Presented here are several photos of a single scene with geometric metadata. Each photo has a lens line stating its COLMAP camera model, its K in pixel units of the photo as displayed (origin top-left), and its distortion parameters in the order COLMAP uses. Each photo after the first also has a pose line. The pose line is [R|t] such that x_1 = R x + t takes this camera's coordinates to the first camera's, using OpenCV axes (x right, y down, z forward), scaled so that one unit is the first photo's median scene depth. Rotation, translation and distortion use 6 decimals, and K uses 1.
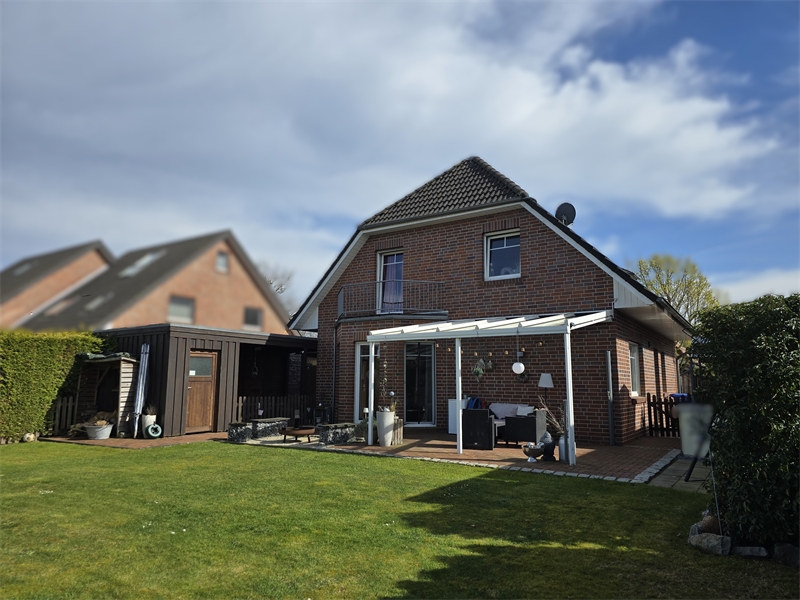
lens RADIAL K [[525.6, 0, 400.0], [0, 525.6, 300.0], [0, 0, 1]] dist [0.068031, -0.073884]
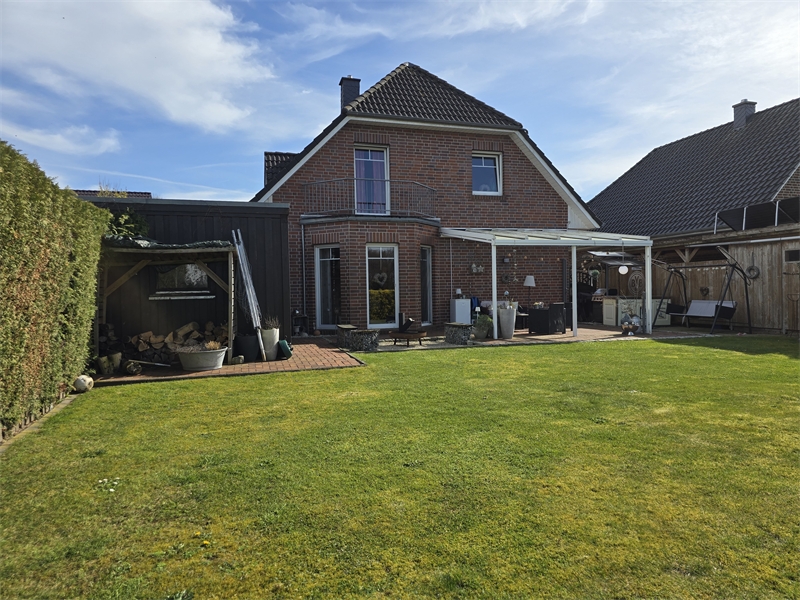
lens RADIAL K [[544.4, 0, 400.0], [0, 544.4, 300.0], [0, 0, 1]] dist [0.074449, 0.000441]
pose [[0.638608, -0.029696, 0.768959, -0.815372], [-0.100548, 0.987469, 0.121638, 0.057979], [-0.762935, -0.154996, 0.627619, 0.344075]]
